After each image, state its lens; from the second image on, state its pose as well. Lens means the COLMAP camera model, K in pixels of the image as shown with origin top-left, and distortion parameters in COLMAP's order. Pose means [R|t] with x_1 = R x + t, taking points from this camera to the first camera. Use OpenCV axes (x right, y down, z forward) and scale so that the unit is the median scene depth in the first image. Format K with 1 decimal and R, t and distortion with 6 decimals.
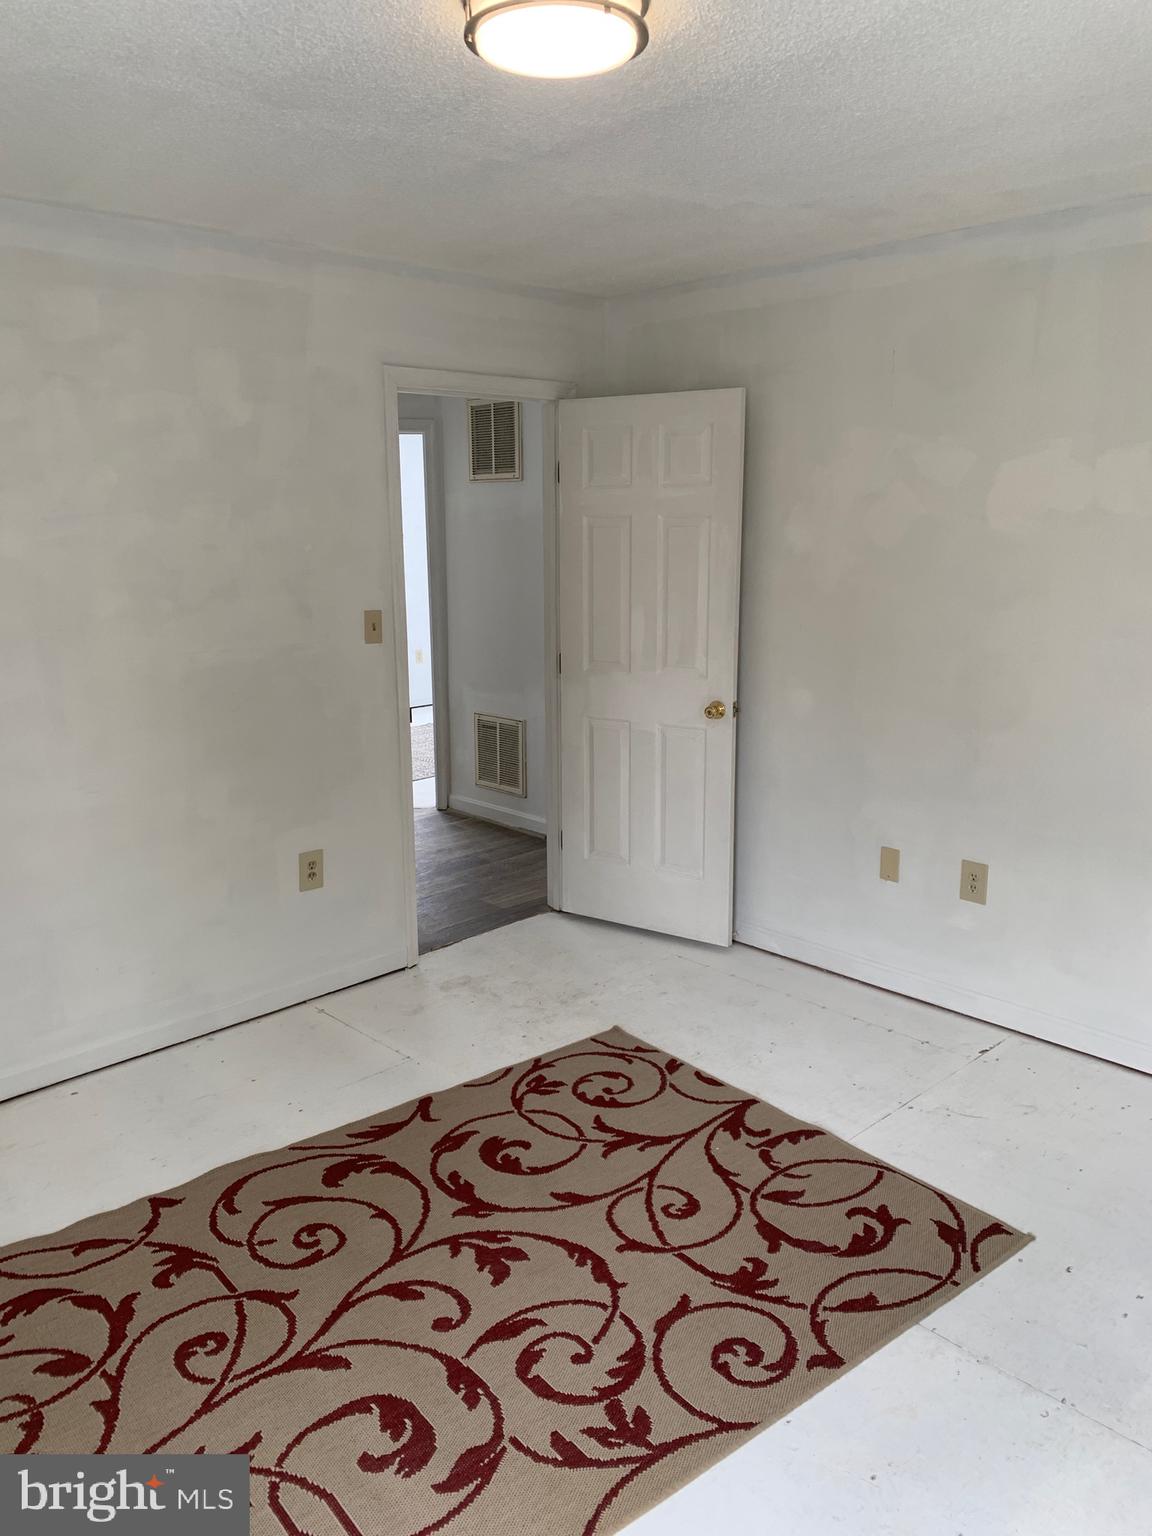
lens RADIAL K [[1170.8, 0, 576.2], [0, 1170.8, 768.6], [0, 0, 1]] dist [0.045117, -0.043748]
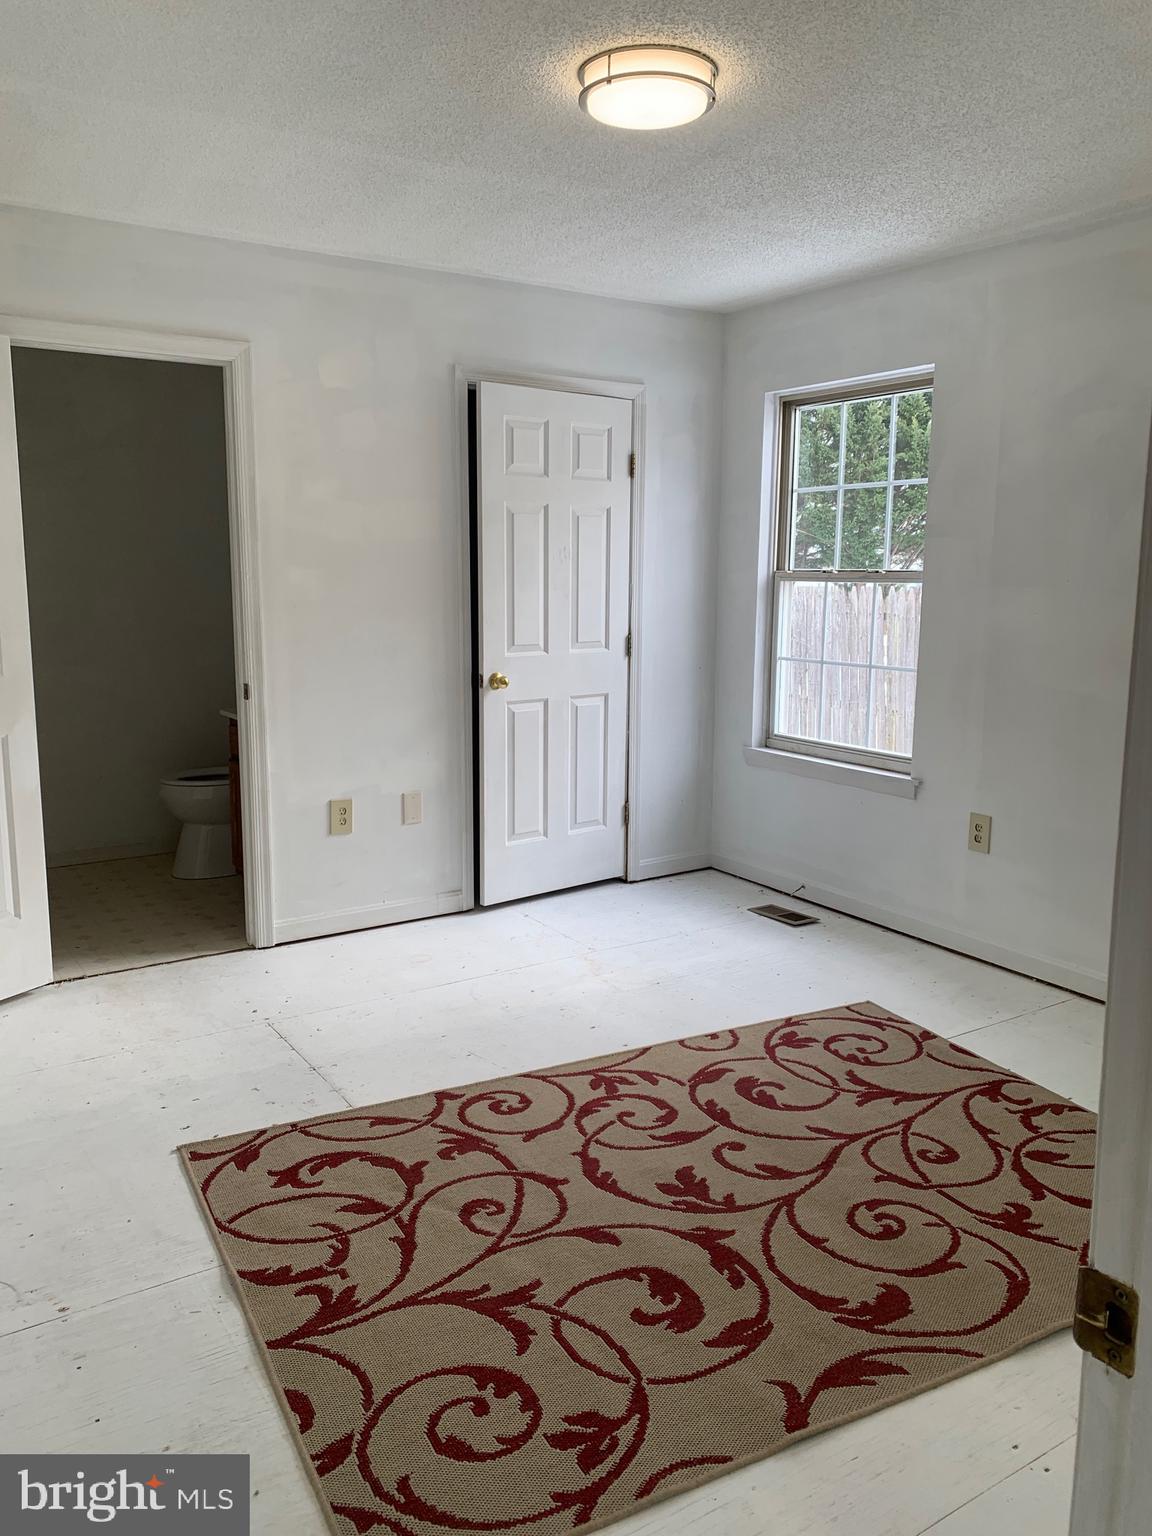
lens RADIAL K [[1170.8, 0, 575.8], [0, 1170.8, 767.8], [0, 0, 1]] dist [0.045117, -0.043748]
pose [[-0.981161, -0.034648, 0.190061, -0.150038], [0.040198, 0.925641, 0.376262, -0.297208], [-0.188965, 0.376814, -0.906810, 1.765004]]
